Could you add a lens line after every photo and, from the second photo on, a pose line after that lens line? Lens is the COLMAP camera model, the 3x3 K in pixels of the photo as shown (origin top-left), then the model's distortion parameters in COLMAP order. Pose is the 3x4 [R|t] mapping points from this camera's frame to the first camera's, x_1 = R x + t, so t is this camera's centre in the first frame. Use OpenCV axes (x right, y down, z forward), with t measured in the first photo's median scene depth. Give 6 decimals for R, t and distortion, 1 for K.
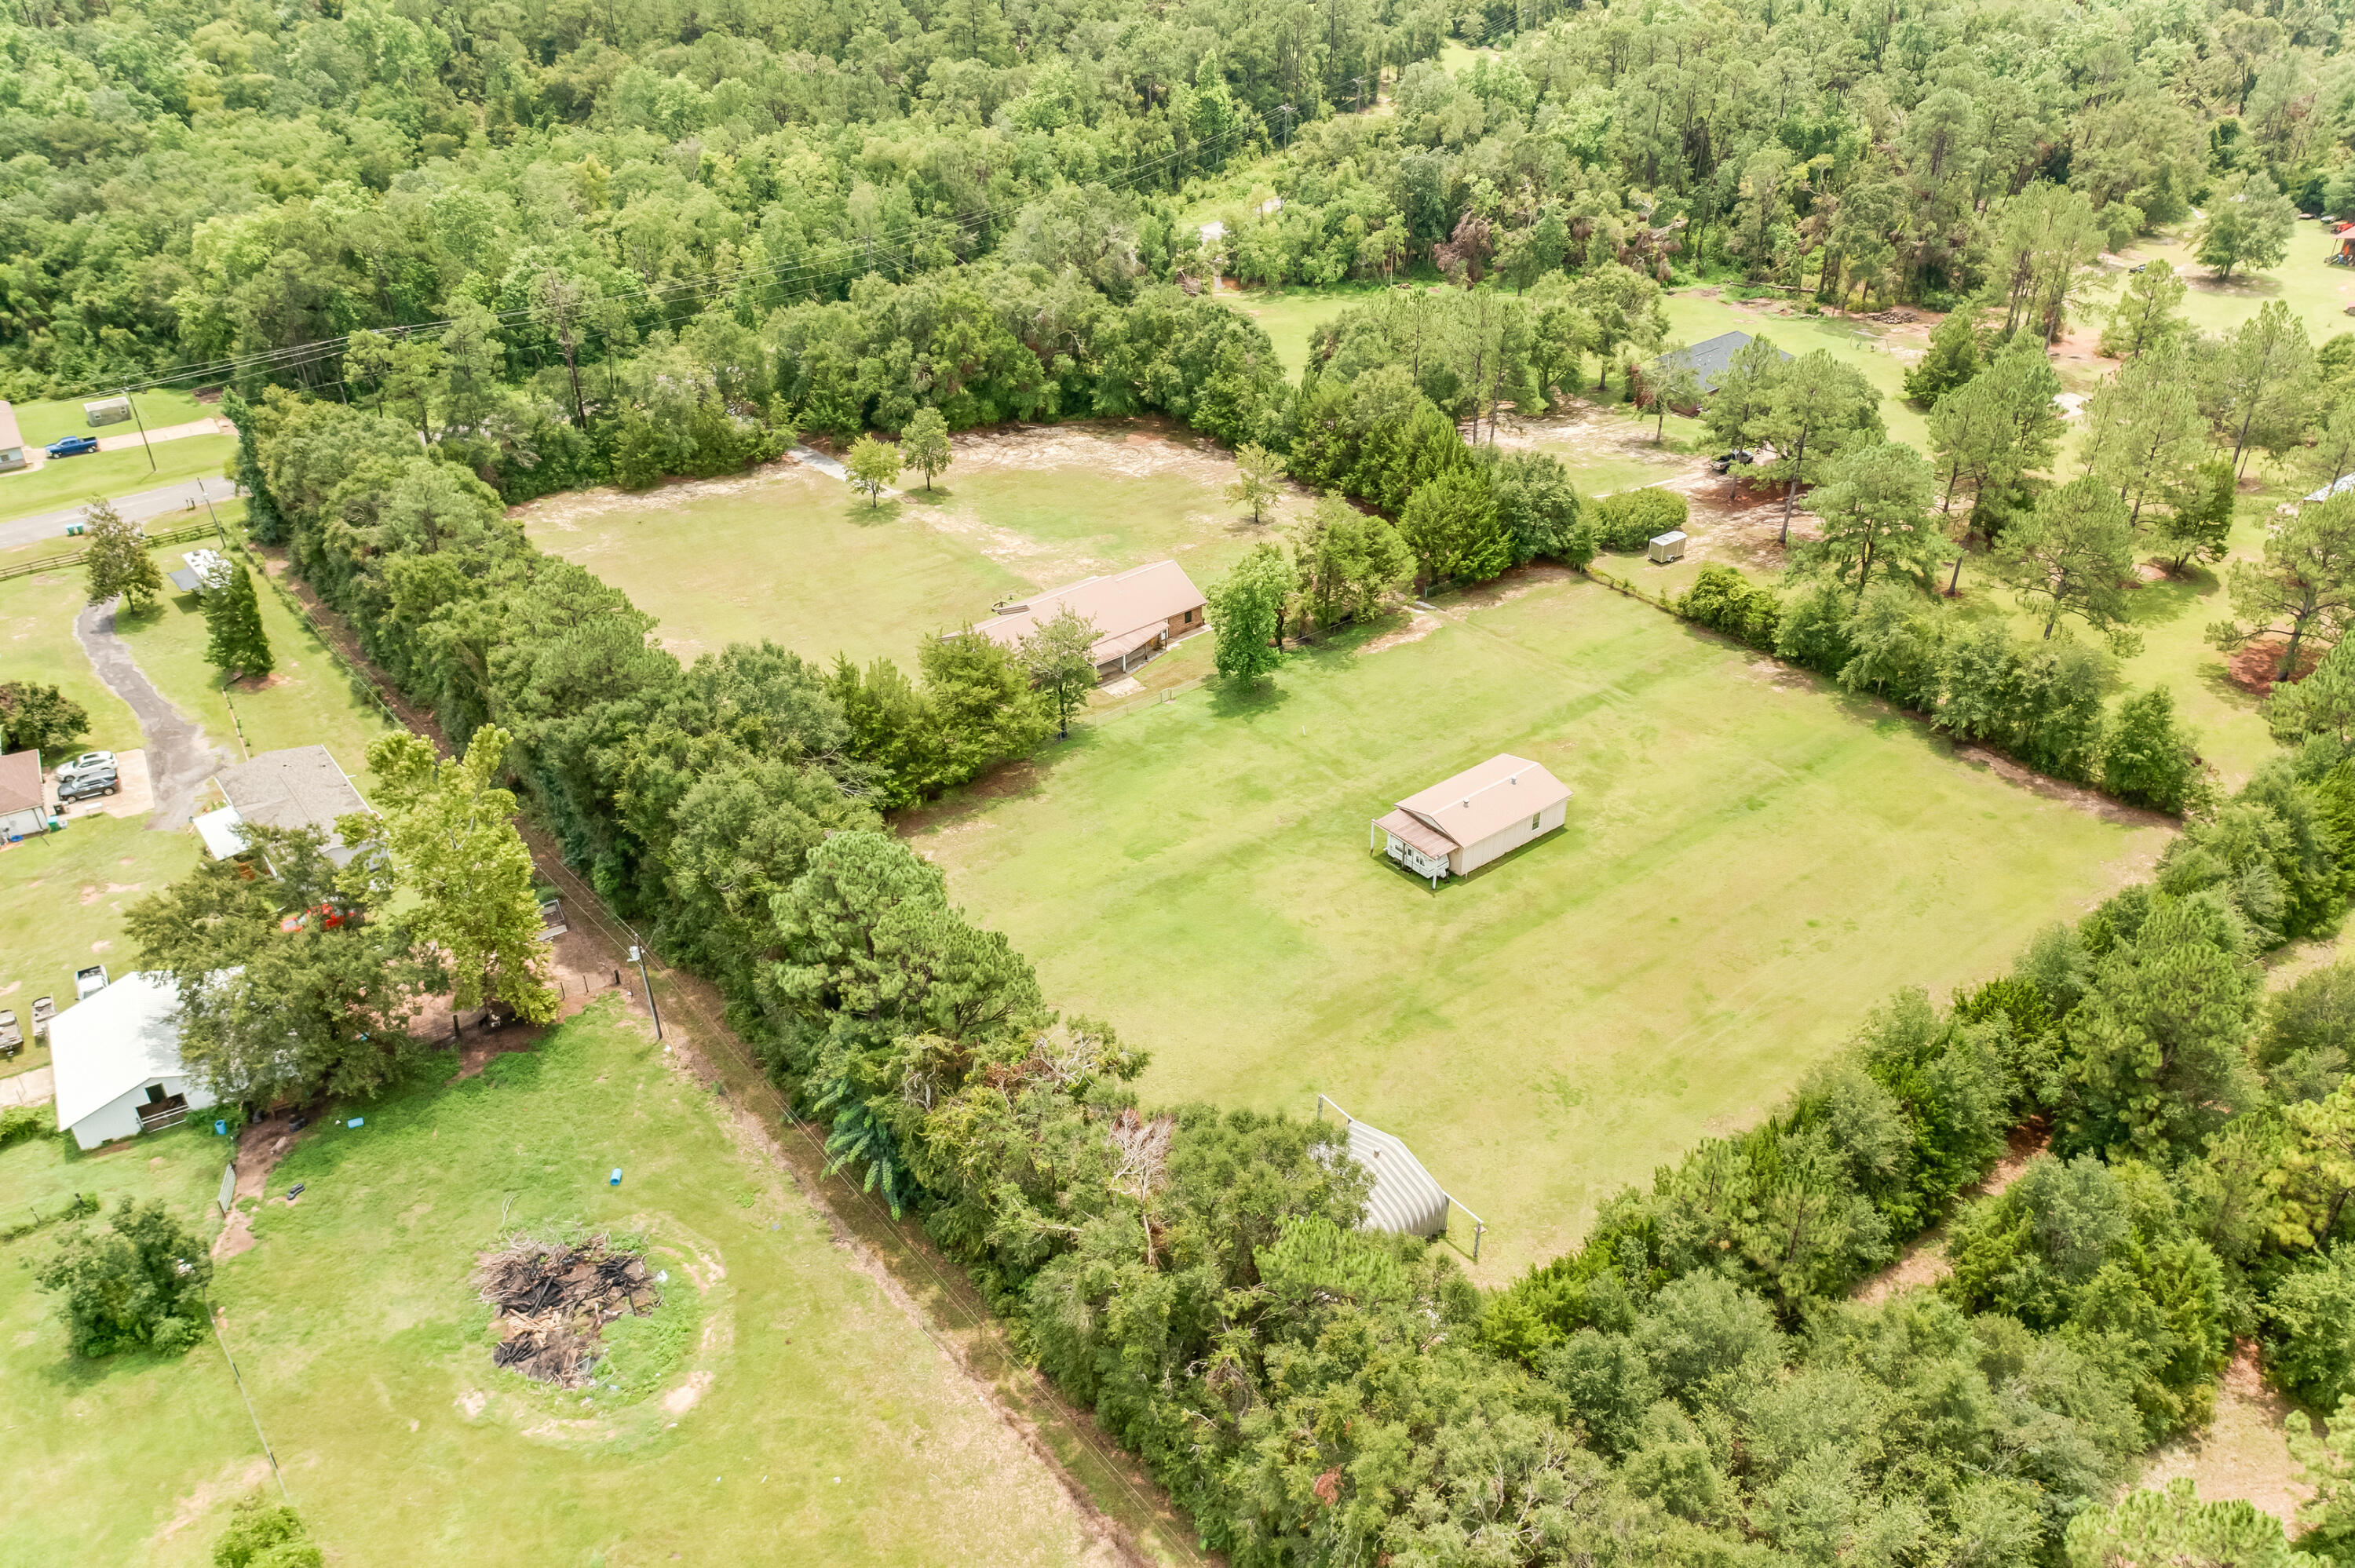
lens RADIAL K [[1846.7, 0, 1177.7], [0, 1846.7, 783.7], [0, 0, 1]] dist [0.003922, 0.001938]
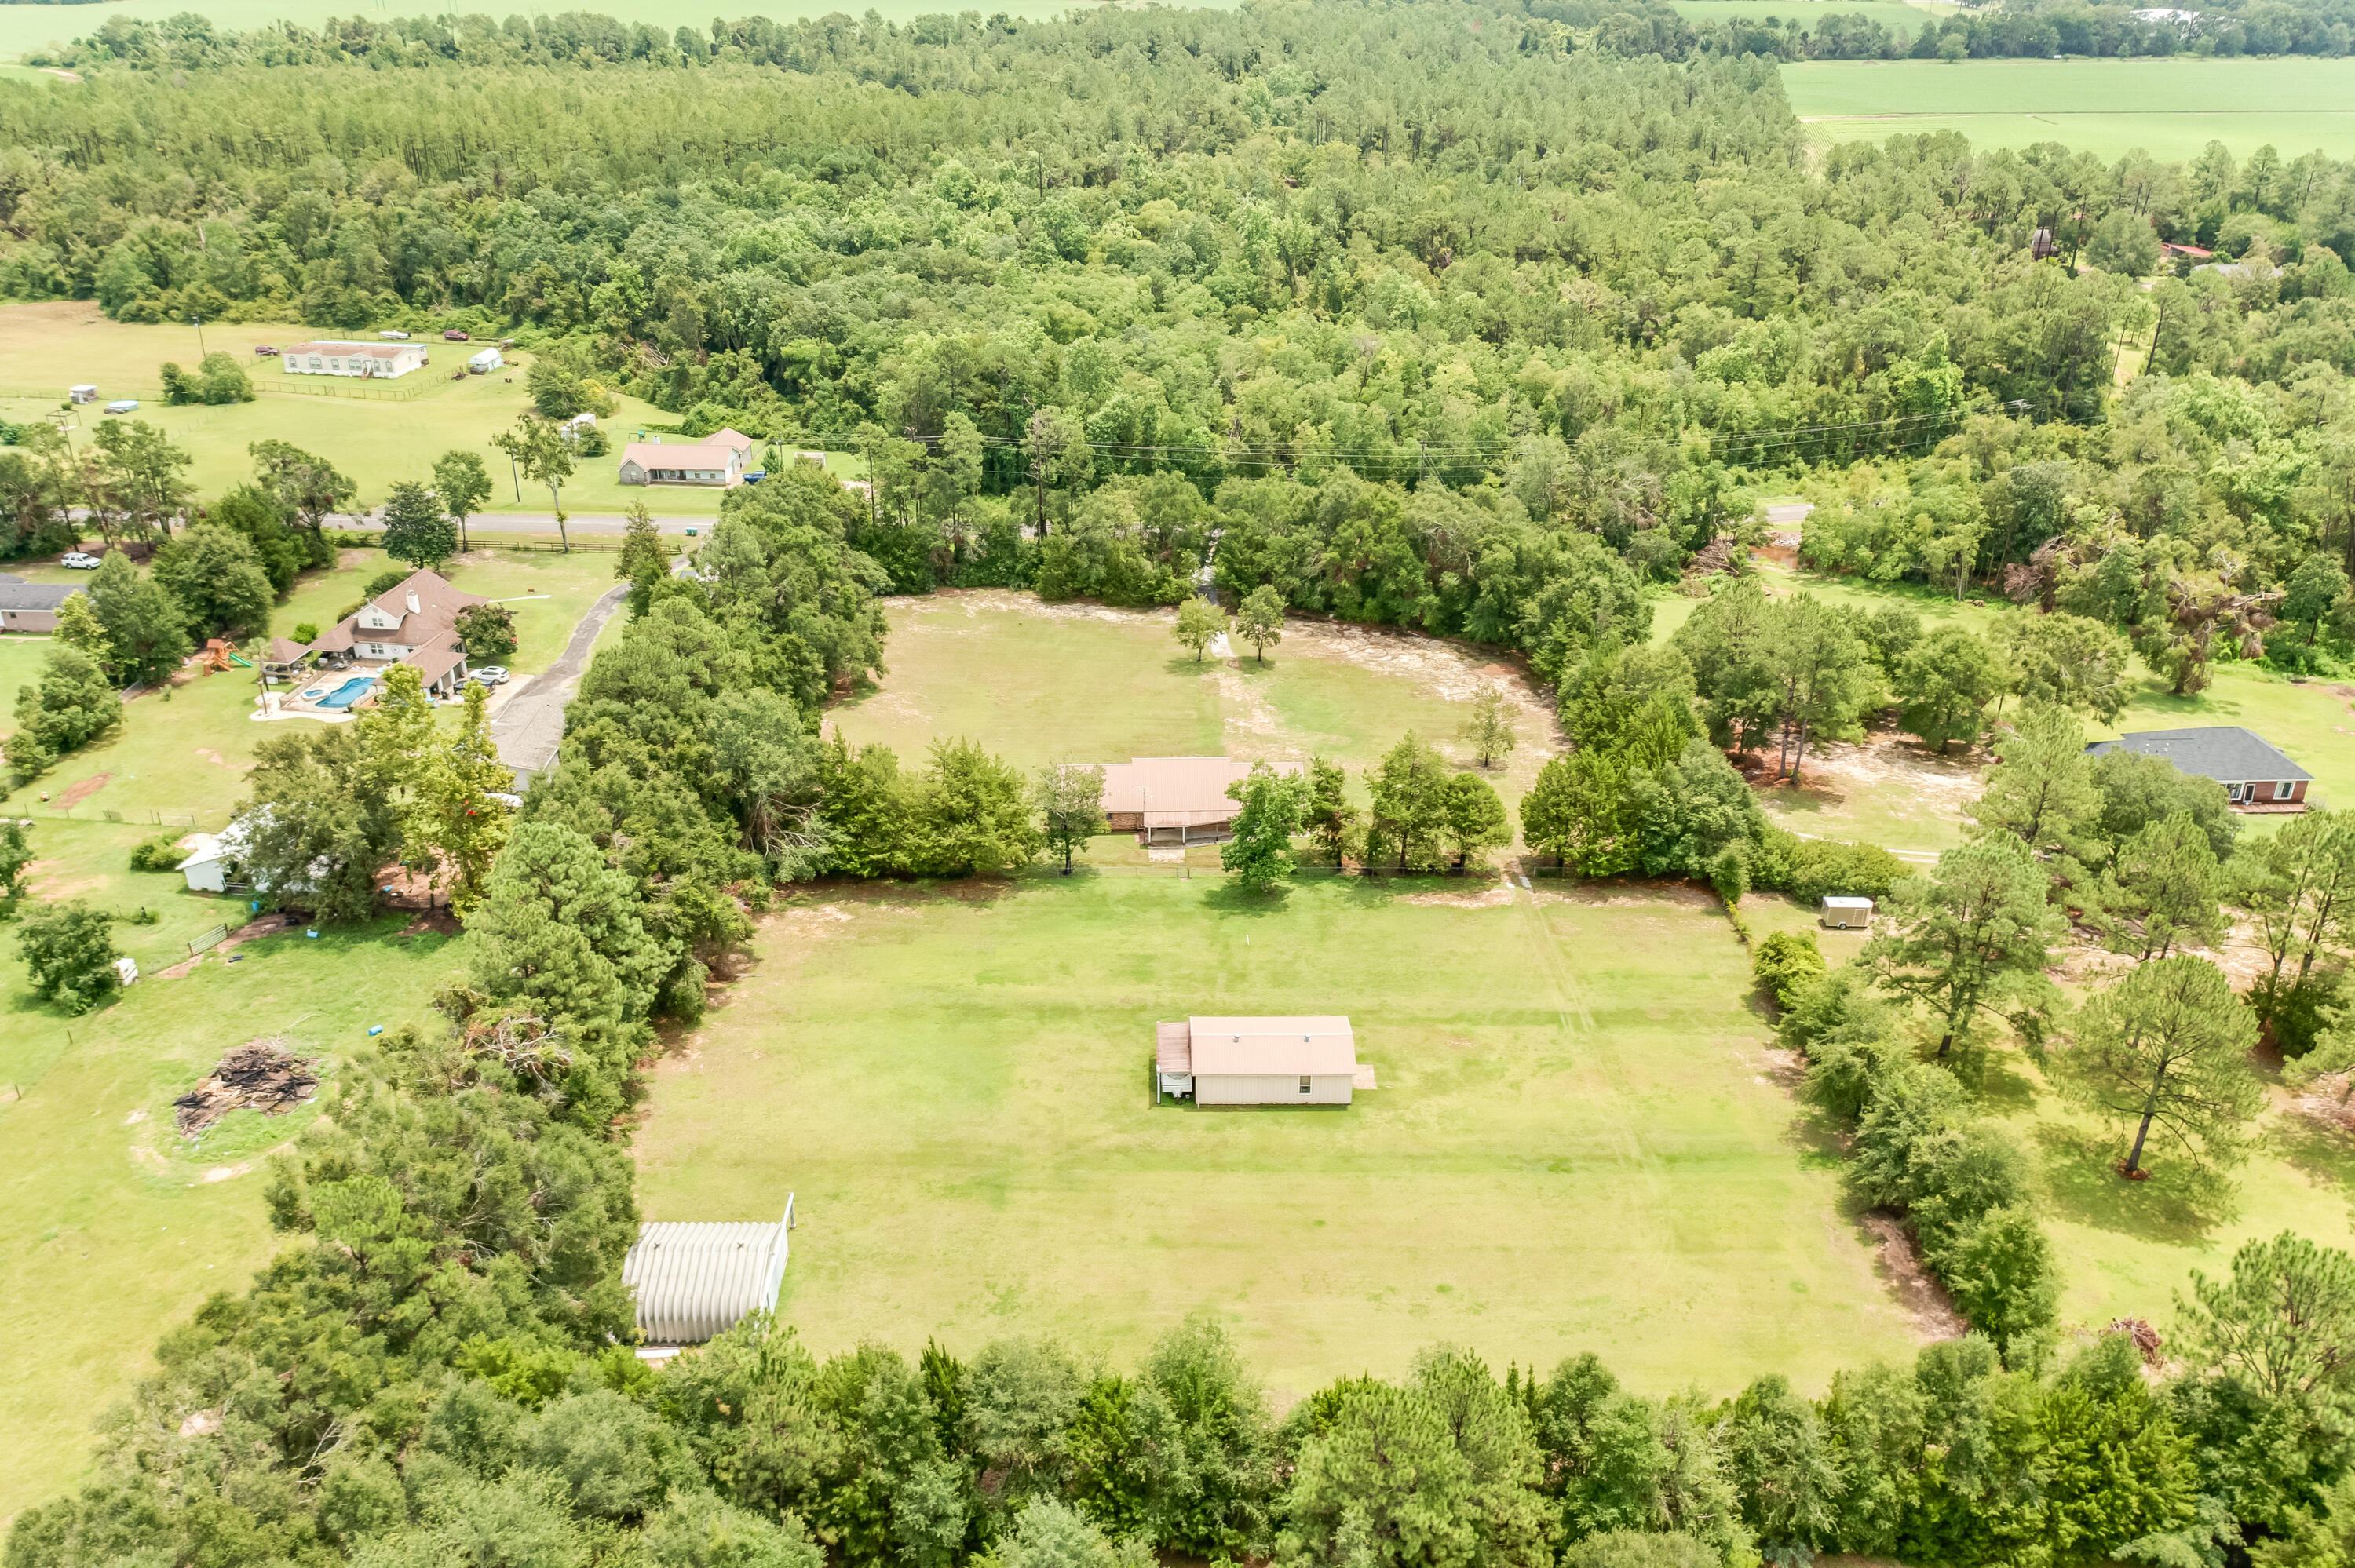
lens RADIAL K [[1846.7, 0, 1169.3], [0, 1846.7, 773.7], [0, 0, 1]] dist [0.003922, 0.001938]
pose [[0.791506, 0.270229, -0.548174, 0.562505], [-0.331952, 0.943187, -0.014349, -0.085771], [0.513154, 0.193325, 0.836241, 0.125307]]
